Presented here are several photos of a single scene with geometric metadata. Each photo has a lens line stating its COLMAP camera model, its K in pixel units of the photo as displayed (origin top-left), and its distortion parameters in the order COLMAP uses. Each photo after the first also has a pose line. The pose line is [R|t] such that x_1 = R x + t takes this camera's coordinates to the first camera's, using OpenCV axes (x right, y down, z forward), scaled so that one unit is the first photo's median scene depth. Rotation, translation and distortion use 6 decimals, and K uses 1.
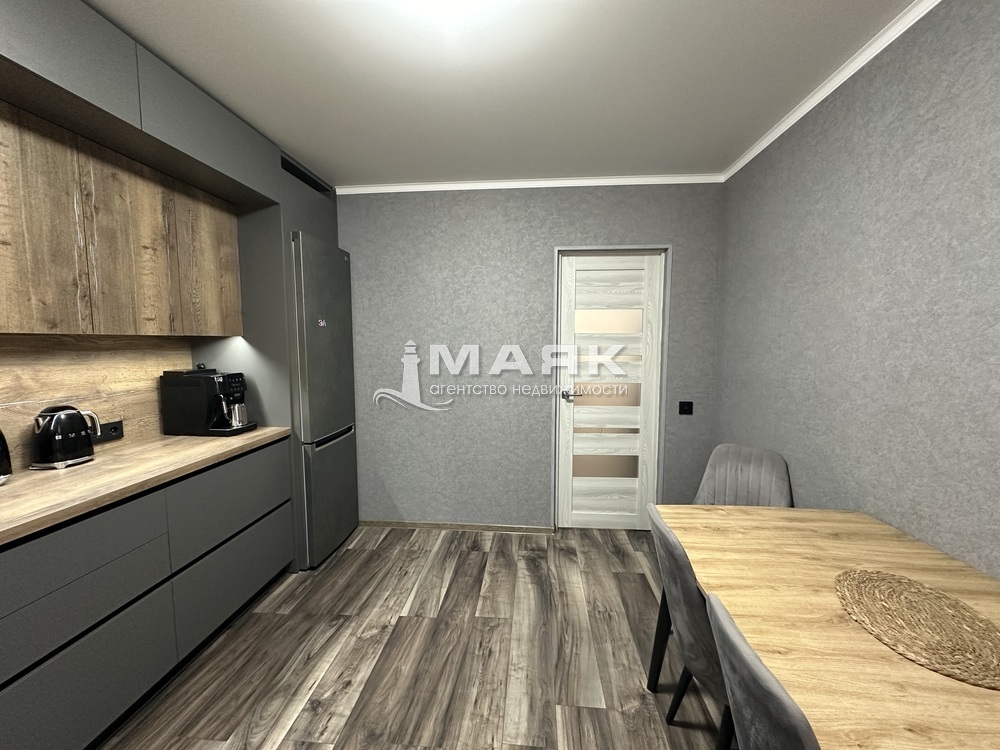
lens RADIAL K [[397.8, 0, 500.6], [0, 397.8, 374.5], [0, 0, 1]] dist [-0.002651, 0.000603]
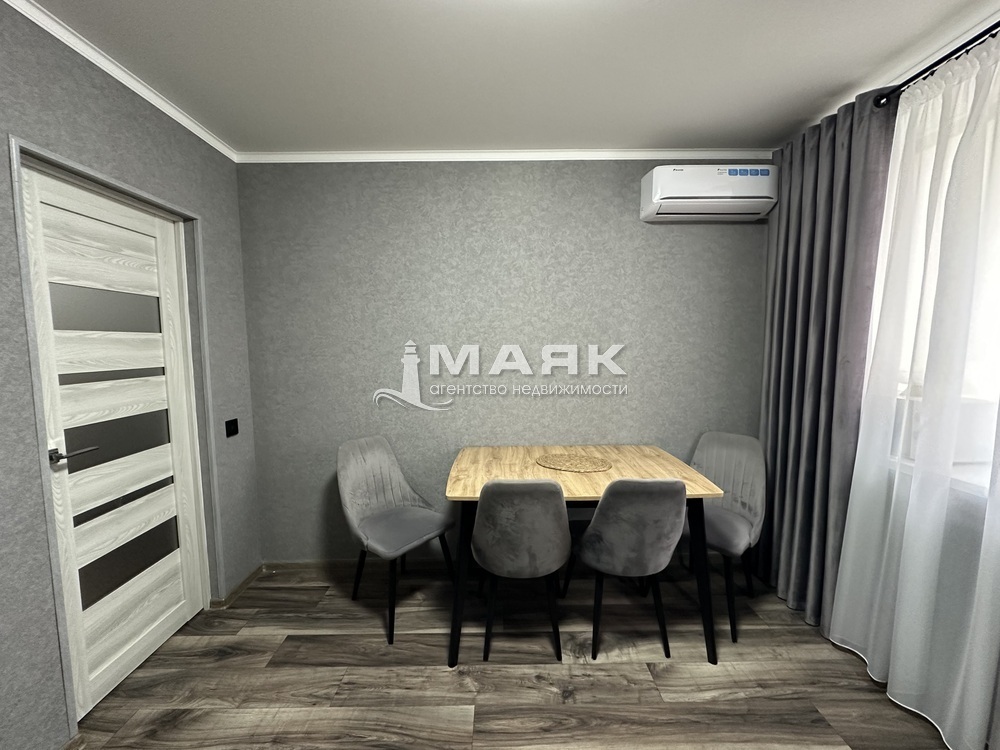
lens RADIAL K [[397.8, 0, 500.6], [0, 397.8, 374.5], [0, 0, 1]] dist [-0.002651, 0.000603]
pose [[-0.092850, -0.078642, 0.992570, -0.559774], [0.095076, 0.991621, 0.087460, -0.061845], [-0.991130, 0.102490, -0.084595, 0.772326]]
